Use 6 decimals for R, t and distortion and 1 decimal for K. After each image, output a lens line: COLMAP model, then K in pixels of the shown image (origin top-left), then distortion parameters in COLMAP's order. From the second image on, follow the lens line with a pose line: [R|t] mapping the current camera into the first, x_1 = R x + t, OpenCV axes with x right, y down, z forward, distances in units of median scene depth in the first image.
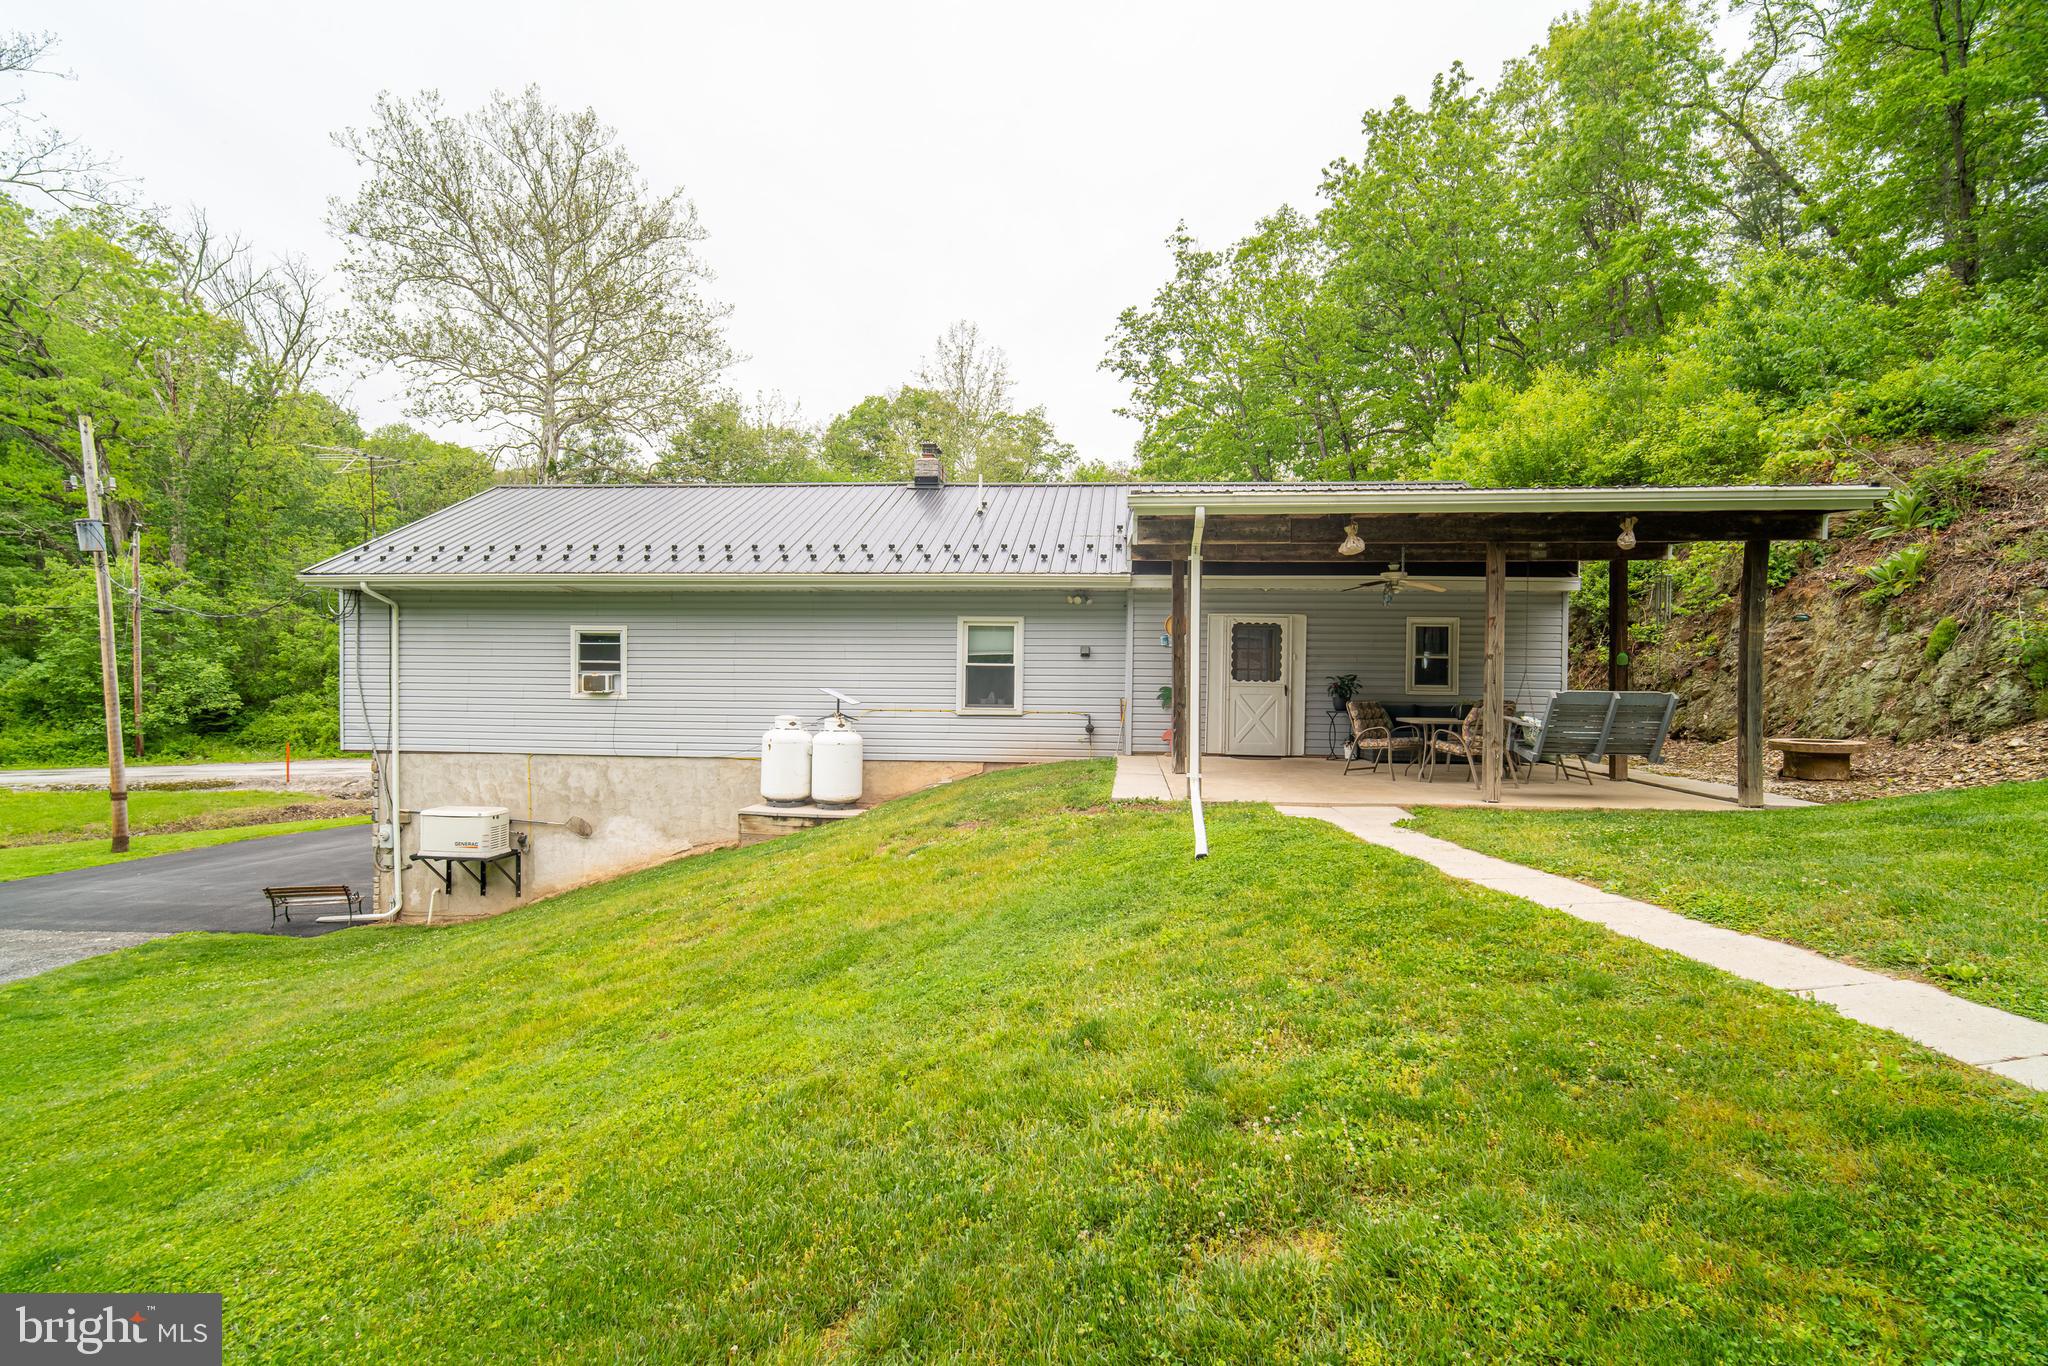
lens RADIAL K [[934.9, 0, 1040.1], [0, 934.9, 683.4], [0, 0, 1]] dist [-0.007737, 0.000317]
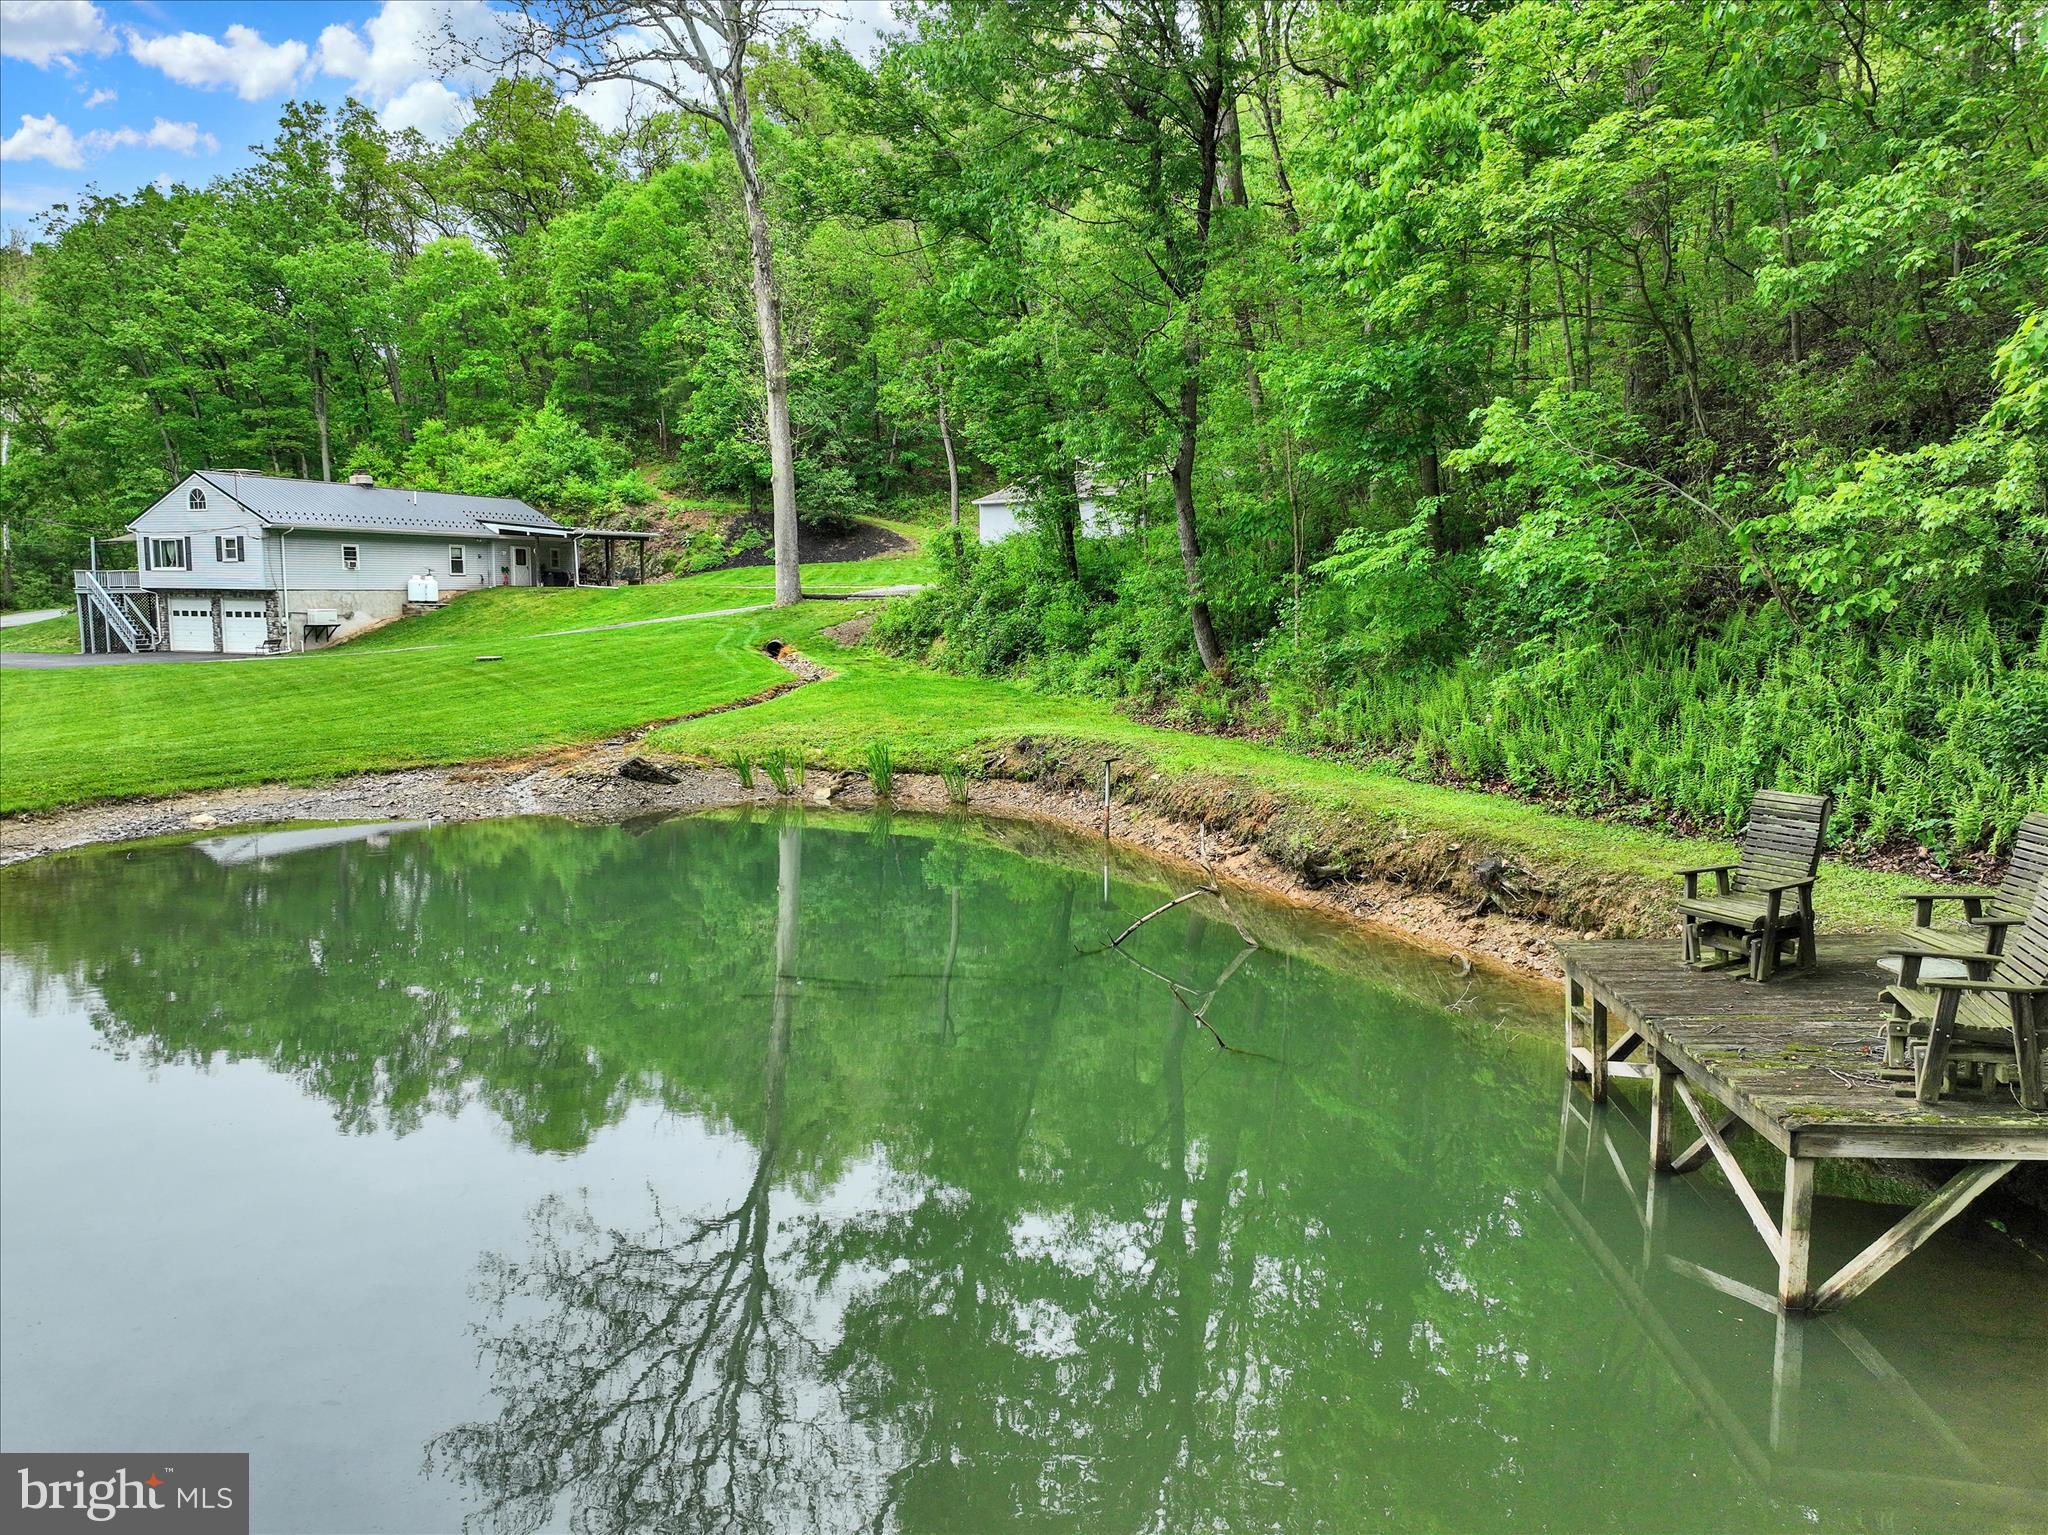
lens RADIAL K [[1567.4, 0, 1024.0], [0, 1567.4, 767.5], [0, 0, 1]] dist [0.038424, 0.005837]
pose [[0.357160, -0.114306, 0.927023, -4.538259], [0.009100, 0.992862, 0.118918, 0.063263], [-0.933999, -0.034037, 0.355651, -2.832601]]
